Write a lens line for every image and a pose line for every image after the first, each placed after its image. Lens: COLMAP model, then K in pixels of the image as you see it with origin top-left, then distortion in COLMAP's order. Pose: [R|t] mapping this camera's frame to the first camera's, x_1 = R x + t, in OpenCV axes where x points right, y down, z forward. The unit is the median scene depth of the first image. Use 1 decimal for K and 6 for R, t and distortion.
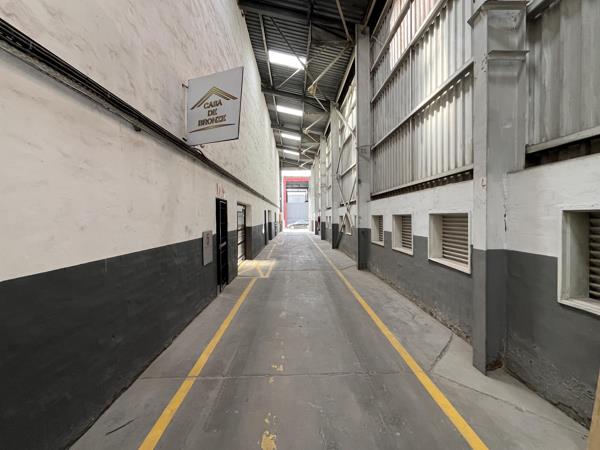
lens RADIAL K [[242.1, 0, 300.4], [0, 242.1, 222.6], [0, 0, 1]] dist [-0.001525, -0.000134]
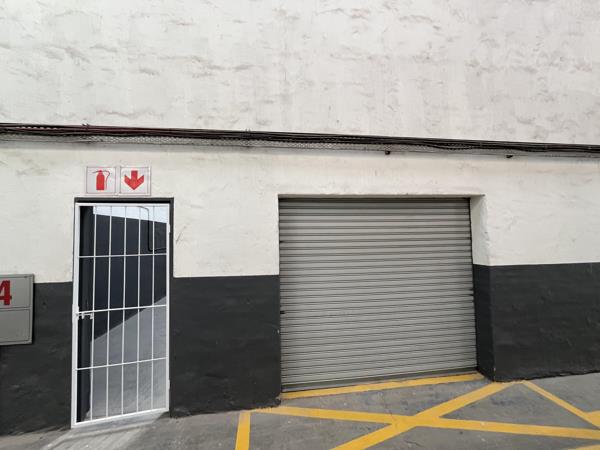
lens RADIAL K [[242.1, 0, 300.4], [0, 242.1, 222.6], [0, 0, 1]] dist [-0.001525, -0.000134]
pose [[0.102296, -0.039116, -0.993985, 0.076416], [-0.007384, 0.999169, -0.040080, -0.002227], [0.994727, 0.011440, 0.101922, -0.147263]]
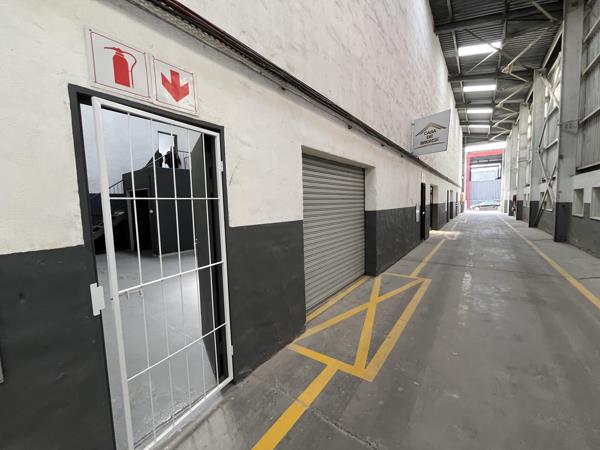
lens RADIAL K [[242.1, 0, 300.4], [0, 242.1, 222.6], [0, 0, 1]] dist [-0.001525, -0.000134]
pose [[0.789658, 0.034016, -0.612604, 0.004226], [0.007405, 0.997861, 0.064954, 0.022244], [0.613503, -0.055827, 0.787716, -0.328736]]
